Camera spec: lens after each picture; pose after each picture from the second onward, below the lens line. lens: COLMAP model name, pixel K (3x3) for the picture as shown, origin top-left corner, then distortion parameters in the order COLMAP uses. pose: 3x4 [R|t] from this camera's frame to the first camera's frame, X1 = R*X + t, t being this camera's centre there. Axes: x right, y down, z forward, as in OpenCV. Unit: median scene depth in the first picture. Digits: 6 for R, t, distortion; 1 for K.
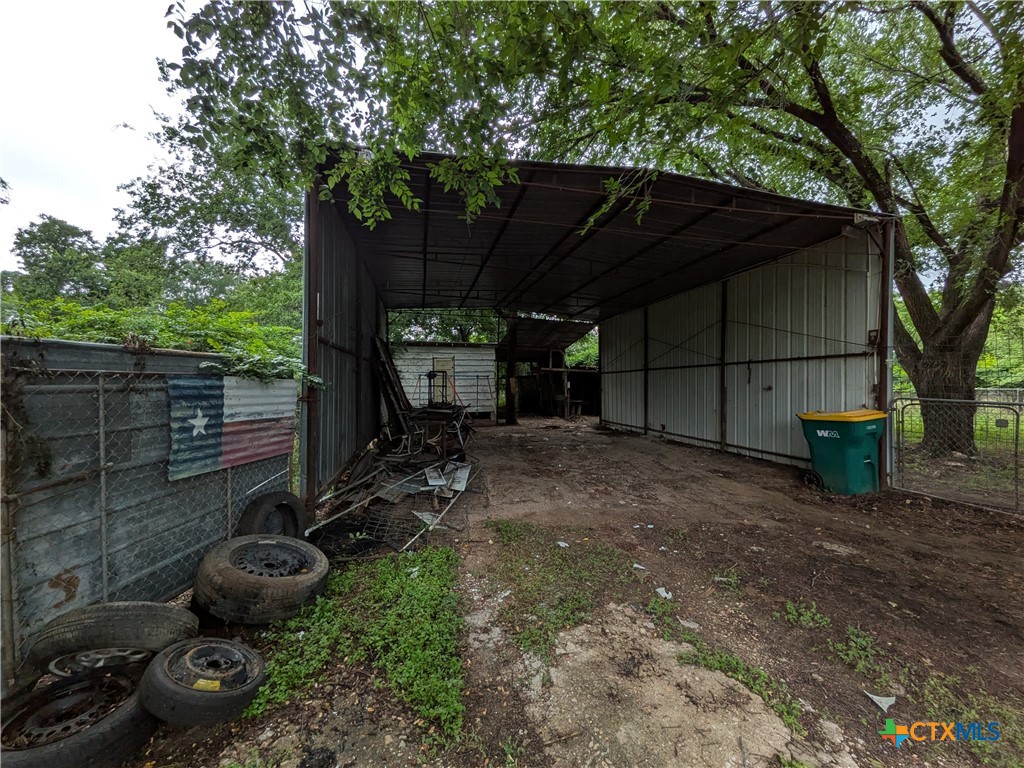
lens RADIAL K [[400.9, 0, 508.7], [0, 400.9, 386.9], [0, 0, 1]] dist [0.007838, -0.003337]
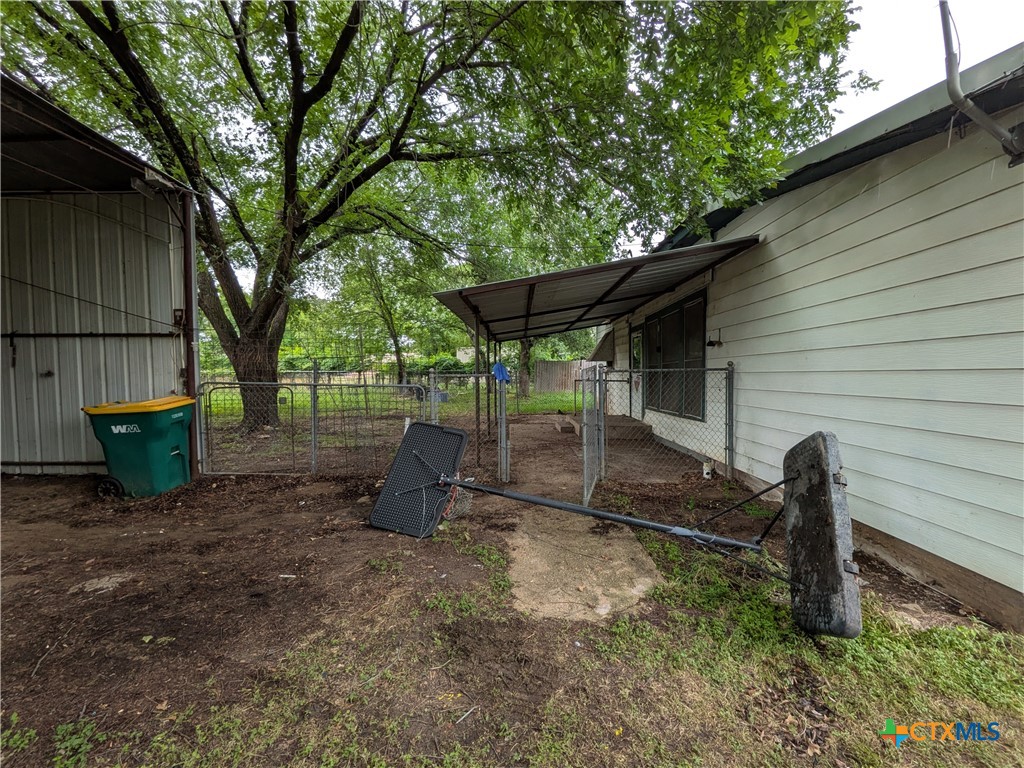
lens RADIAL K [[400.9, 0, 511.6], [0, 400.9, 384.2], [0, 0, 1]] dist [0.007838, -0.003337]
pose [[0.225014, -0.040491, 0.973514, 0.170303], [0.008451, 0.999180, 0.039605, 0.000041], [-0.974319, -0.000685, 0.225172, 0.049287]]
